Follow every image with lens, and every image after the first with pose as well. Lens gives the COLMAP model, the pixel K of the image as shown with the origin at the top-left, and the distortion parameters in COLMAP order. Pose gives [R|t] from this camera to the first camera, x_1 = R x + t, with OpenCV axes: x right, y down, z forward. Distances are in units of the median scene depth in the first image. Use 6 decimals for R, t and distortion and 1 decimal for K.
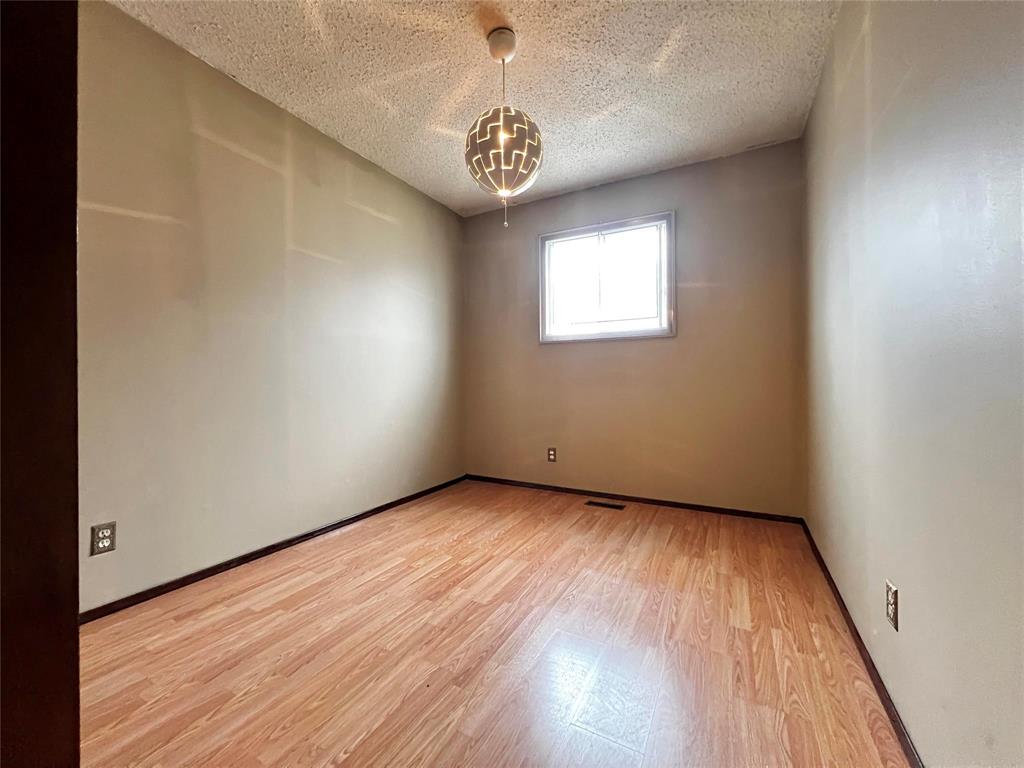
lens RADIAL K [[408.8, 0, 507.6], [0, 408.8, 381.0], [0, 0, 1]] dist [-0.003936, 0.000667]
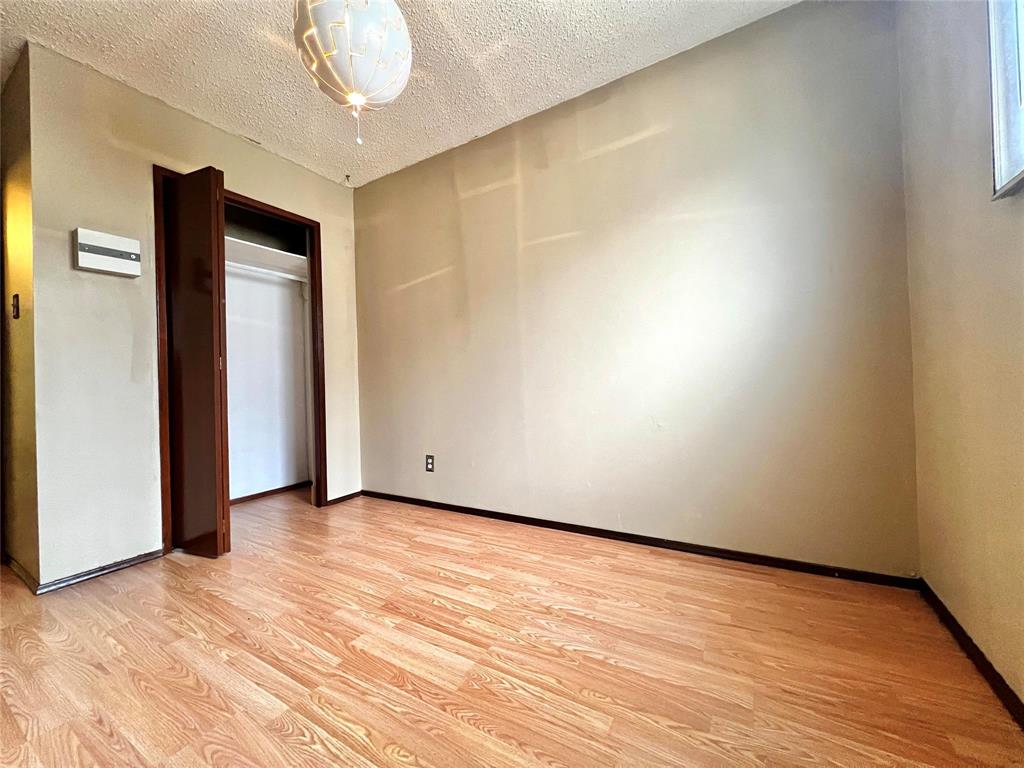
lens RADIAL K [[411.0, 0, 511.5], [0, 411.0, 380.2], [0, 0, 1]] dist [-0.002163, -0.000097]
pose [[-0.047716, -0.006109, -0.998842, 0.630206], [0.028120, 0.999577, -0.007457, 0.038777], [0.998465, -0.028443, -0.047524, 1.172481]]
